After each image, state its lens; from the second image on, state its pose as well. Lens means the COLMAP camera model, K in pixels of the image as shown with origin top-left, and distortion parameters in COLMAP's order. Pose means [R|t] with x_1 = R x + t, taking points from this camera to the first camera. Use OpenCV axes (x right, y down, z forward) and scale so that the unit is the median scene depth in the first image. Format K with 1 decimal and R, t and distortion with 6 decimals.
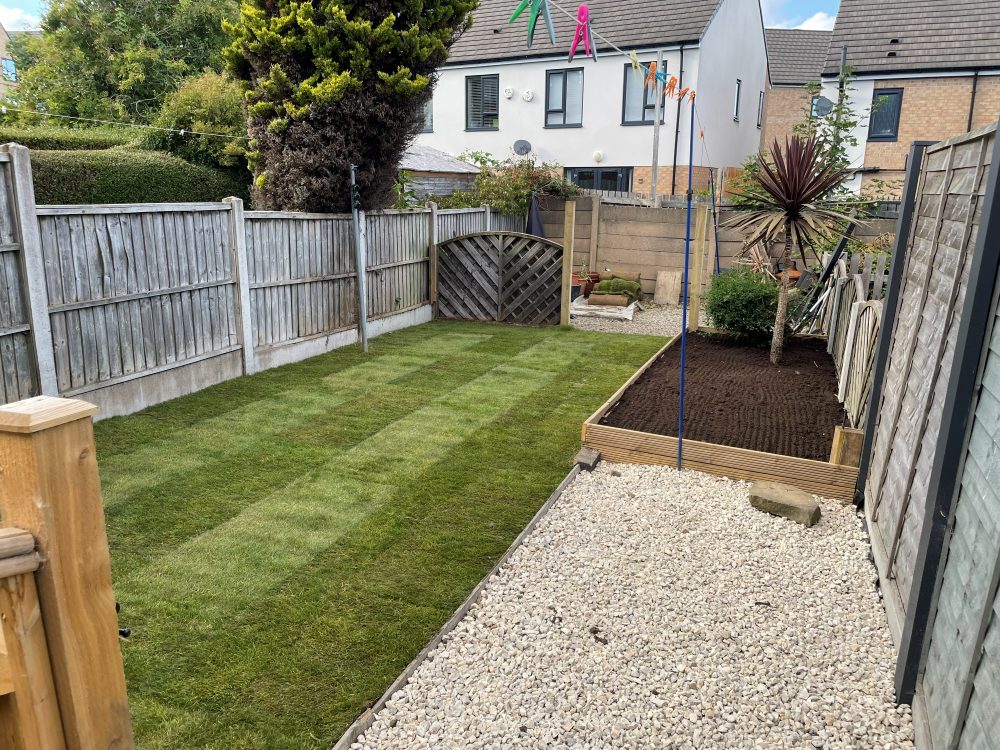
lens RADIAL K [[766.9, 0, 497.7], [0, 766.9, 362.4], [0, 0, 1]] dist [0.084936, -0.115427]
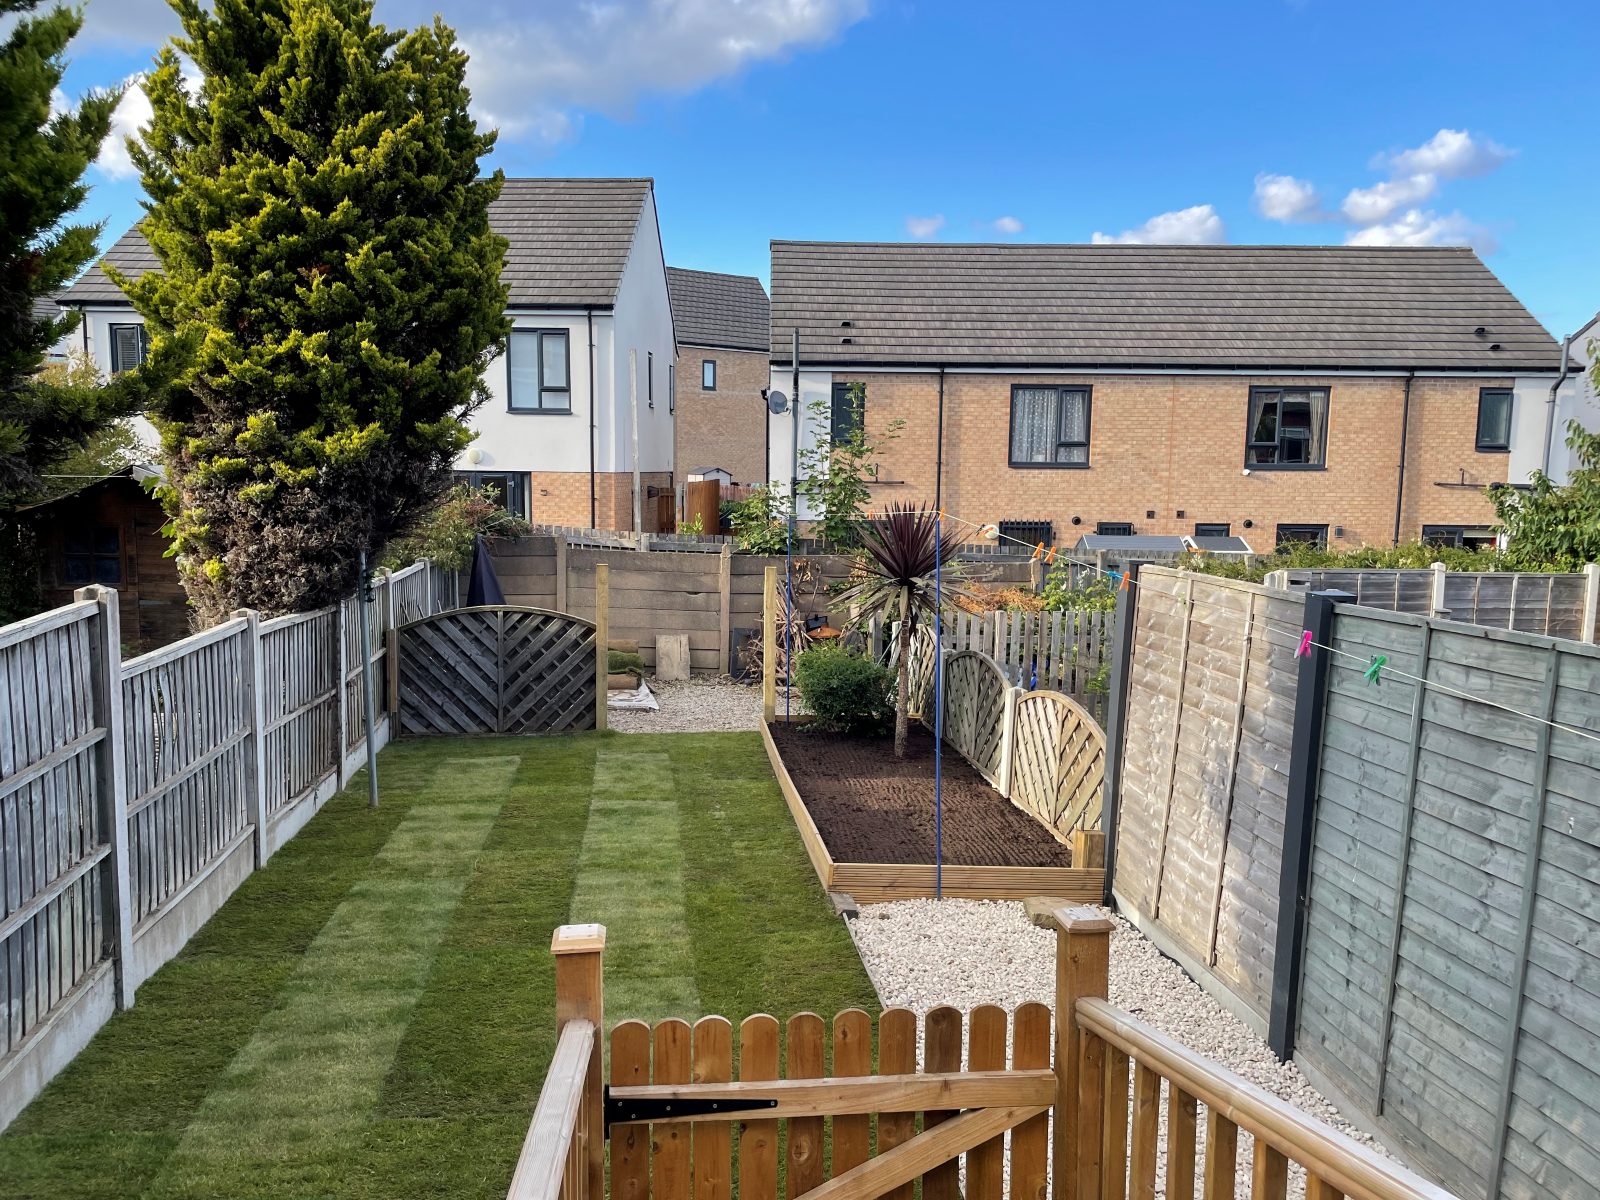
lens RADIAL K [[1227.1, 0, 796.3], [0, 1227.1, 579.9], [0, 0, 1]] dist [0.084936, -0.115427]
pose [[0.882570, -0.044664, 0.468054, -0.374395], [0.102062, 0.989941, -0.097984, -0.071424], [-0.458969, 0.134248, 0.878251, -0.170839]]
